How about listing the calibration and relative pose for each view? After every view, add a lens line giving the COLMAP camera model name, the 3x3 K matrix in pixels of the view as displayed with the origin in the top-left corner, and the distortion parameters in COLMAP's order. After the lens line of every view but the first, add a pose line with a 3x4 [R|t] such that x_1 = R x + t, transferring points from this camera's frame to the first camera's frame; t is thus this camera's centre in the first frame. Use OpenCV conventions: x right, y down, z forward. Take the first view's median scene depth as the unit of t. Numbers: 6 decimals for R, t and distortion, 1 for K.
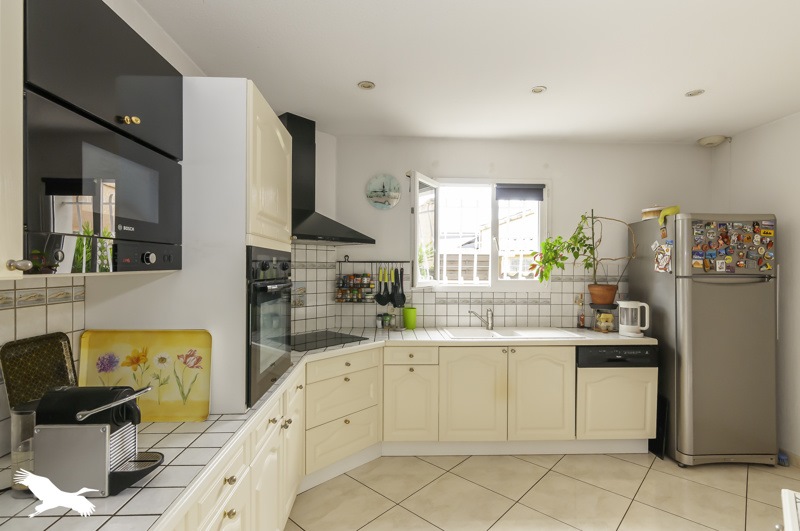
lens RADIAL K [[390.3, 0, 399.6], [0, 390.3, 265.7], [0, 0, 1]] dist [-0.000538, 0.000008]
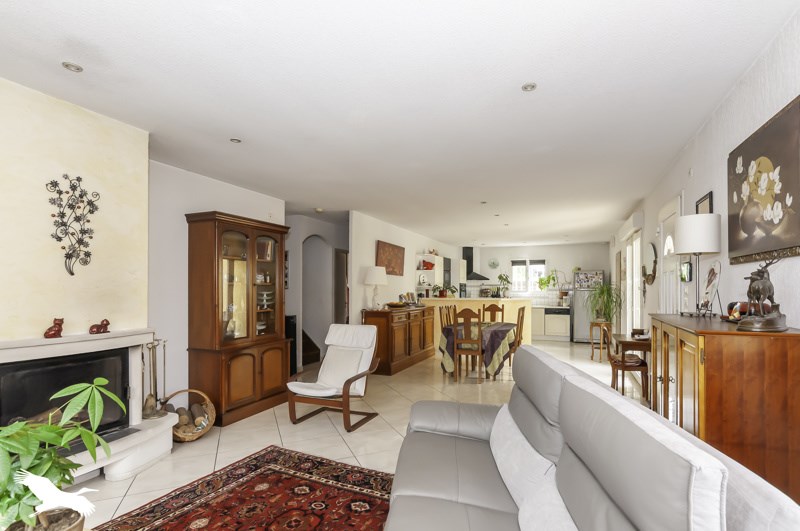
lens RADIAL K [[390.3, 0, 397.7], [0, 390.3, 286.8], [0, 0, 1]] dist [-0.000538, 0.000008]
pose [[0.893210, -0.008565, -0.449557, 0.755109], [0.008436, 0.999962, -0.002291, 0.005514], [0.449560, -0.001746, 0.893249, -2.451141]]
